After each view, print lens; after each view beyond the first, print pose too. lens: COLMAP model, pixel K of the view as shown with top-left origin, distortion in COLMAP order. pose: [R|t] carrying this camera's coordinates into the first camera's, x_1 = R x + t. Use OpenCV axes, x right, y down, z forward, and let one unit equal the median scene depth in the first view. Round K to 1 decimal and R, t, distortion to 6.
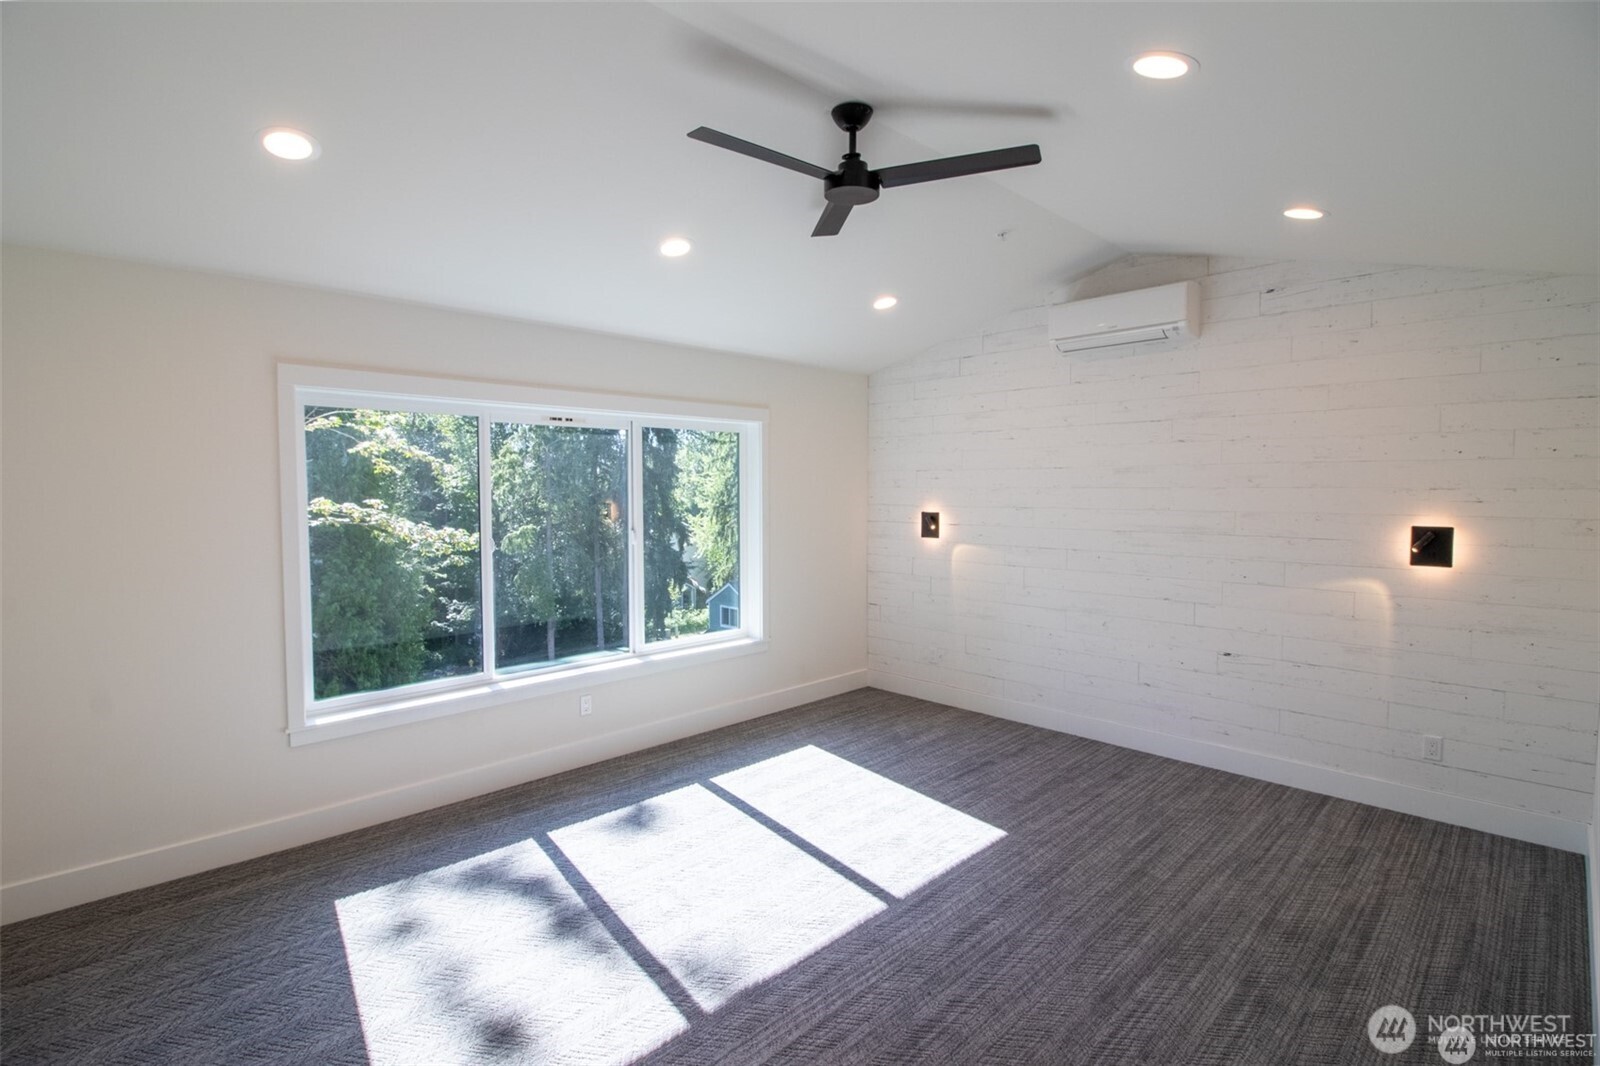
lens RADIAL K [[752.7, 0, 788.3], [0, 752.7, 532.7], [0, 0, 1]] dist [0.015219, -0.021379]
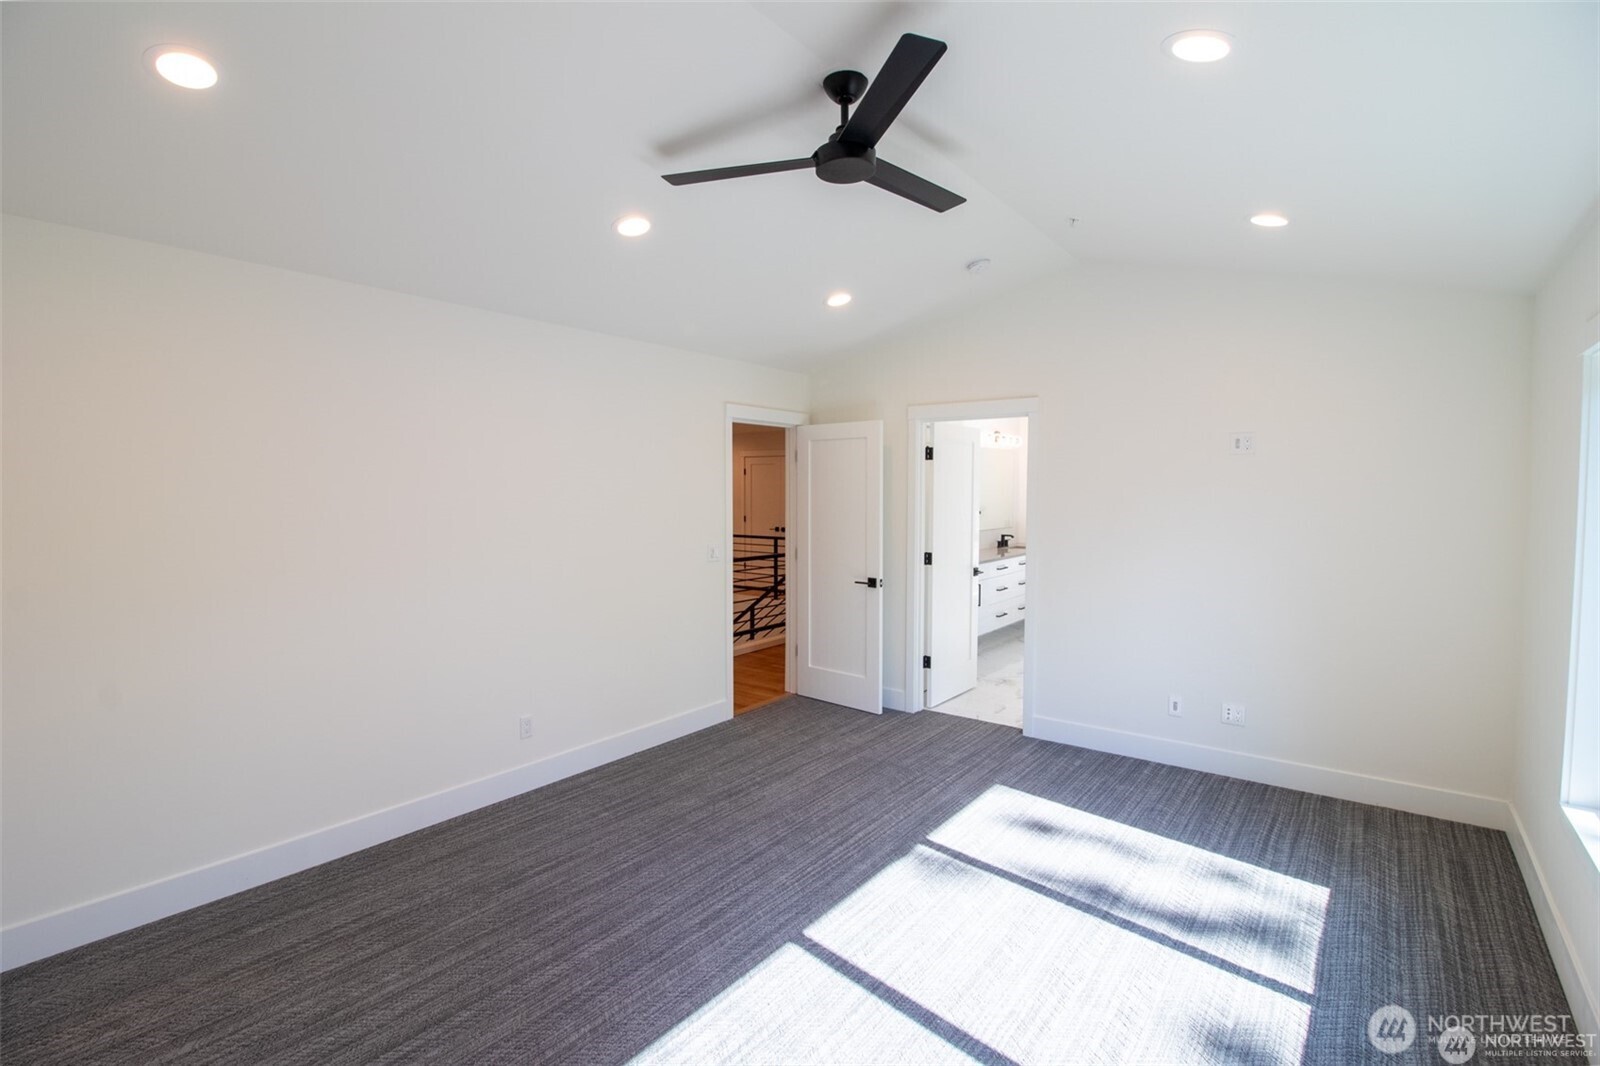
lens RADIAL K [[752.7, 0, 788.3], [0, 752.7, 532.7], [0, 0, 1]] dist [0.015219, -0.021379]
pose [[-0.989952, 0.004657, -0.141330, 0.271758], [-0.011626, 0.993393, 0.114168, -0.103503], [0.140927, 0.114664, -0.983357, 1.814052]]
